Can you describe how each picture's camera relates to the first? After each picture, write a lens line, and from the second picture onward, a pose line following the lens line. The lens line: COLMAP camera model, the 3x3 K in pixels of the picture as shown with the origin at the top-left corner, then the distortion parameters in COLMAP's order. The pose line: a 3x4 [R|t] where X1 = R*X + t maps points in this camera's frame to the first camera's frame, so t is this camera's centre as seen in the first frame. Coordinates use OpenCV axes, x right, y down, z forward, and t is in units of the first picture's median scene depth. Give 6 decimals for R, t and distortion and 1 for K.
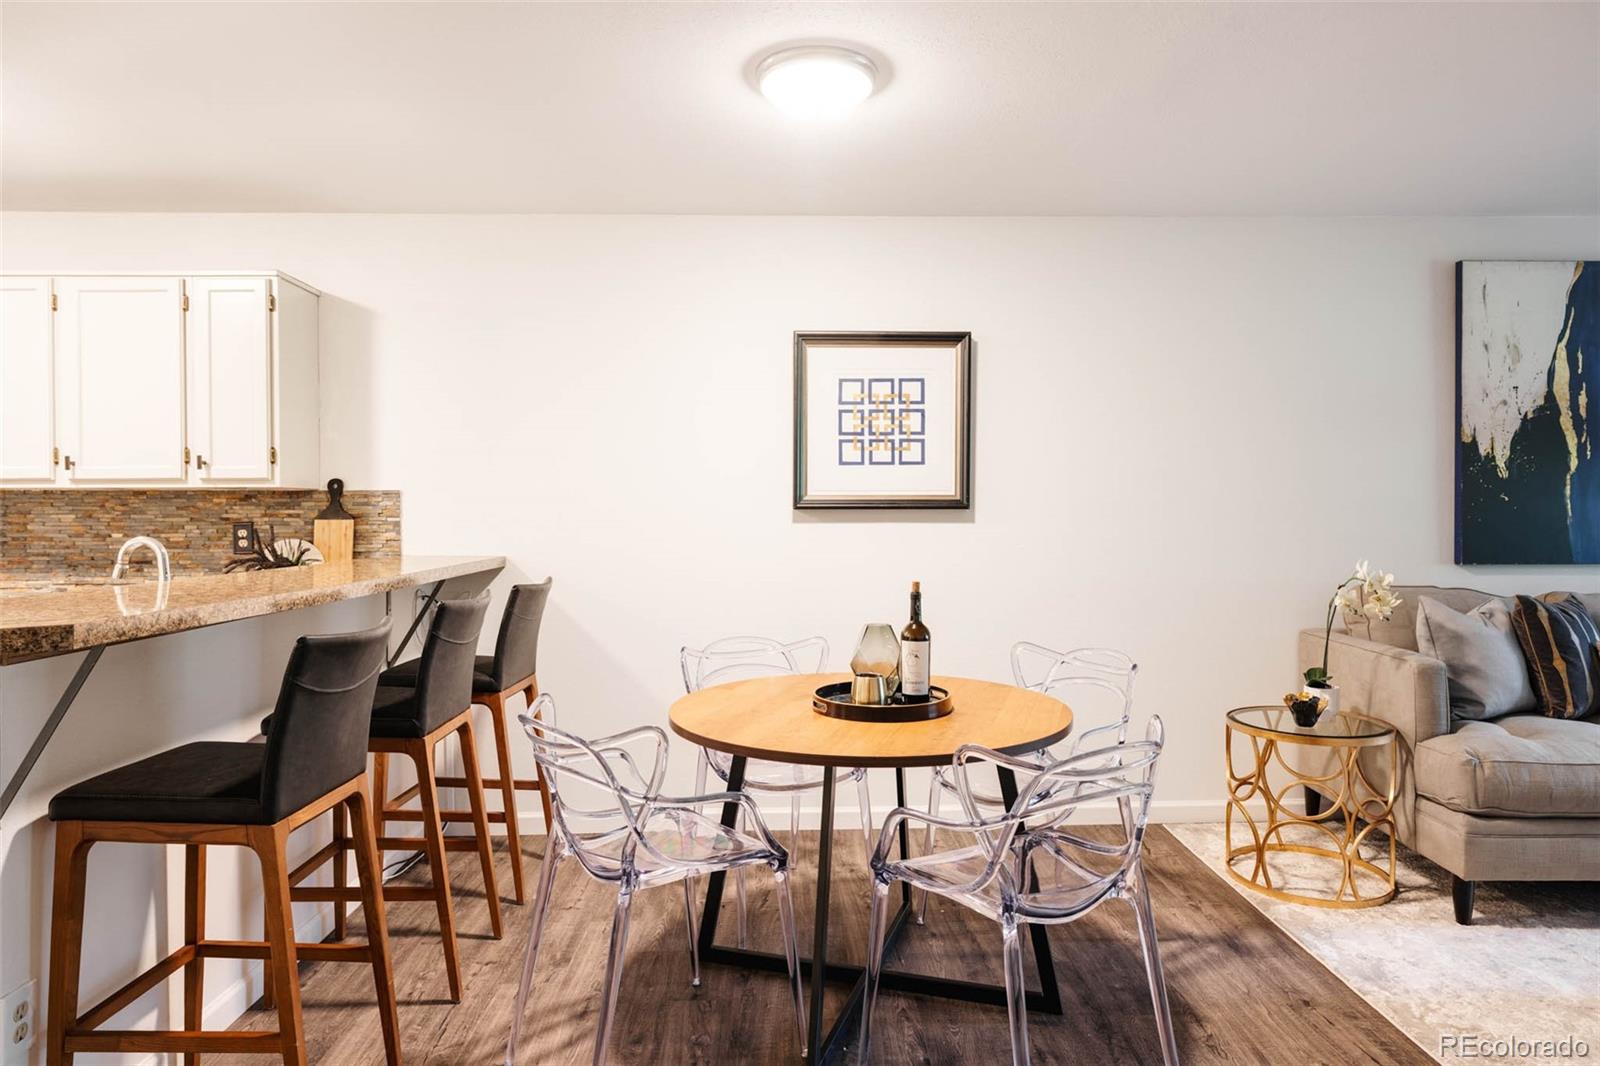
lens RADIAL K [[946.9, 0, 806.2], [0, 946.9, 515.5], [0, 0, 1]] dist [-0.007785, 0.004331]
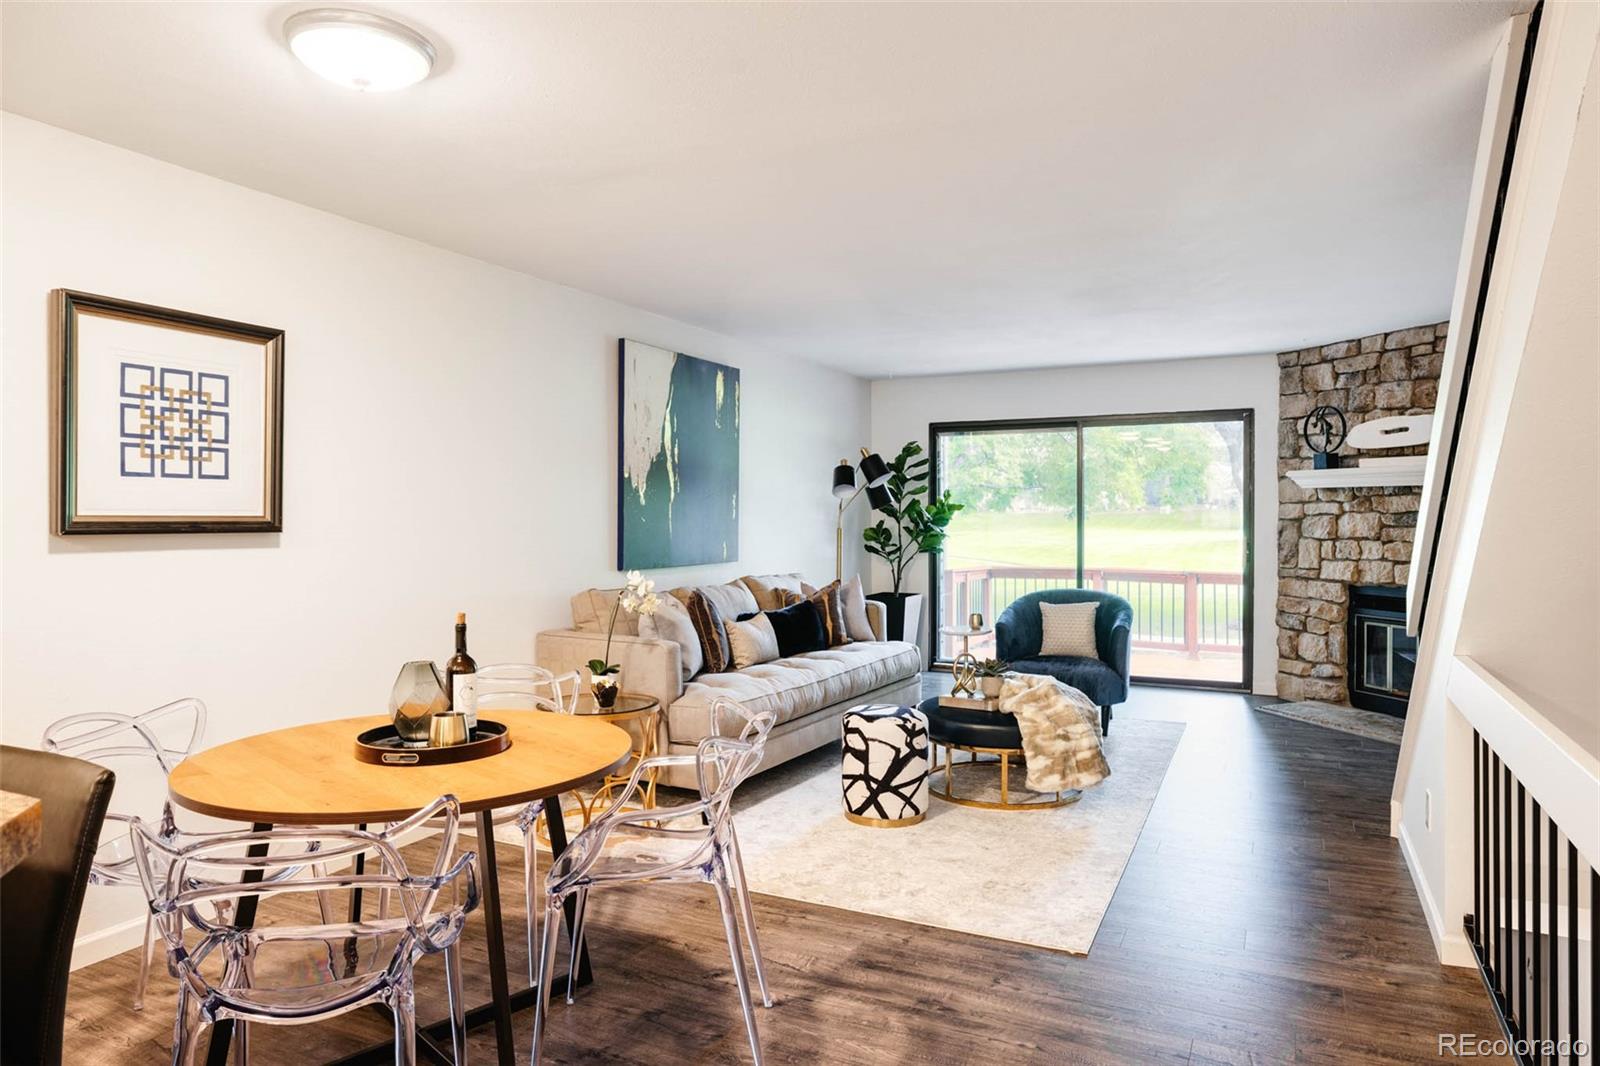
lens RADIAL K [[1010.6, 0, 795.1], [0, 1010.6, 535.9], [0, 0, 1]] dist [0.004687, 0.001516]
pose [[0.459389, -0.012974, 0.888140, -0.445882], [-0.000999, 0.999885, 0.015123, -0.017939], [-0.888235, -0.007835, 0.459323, 0.144420]]
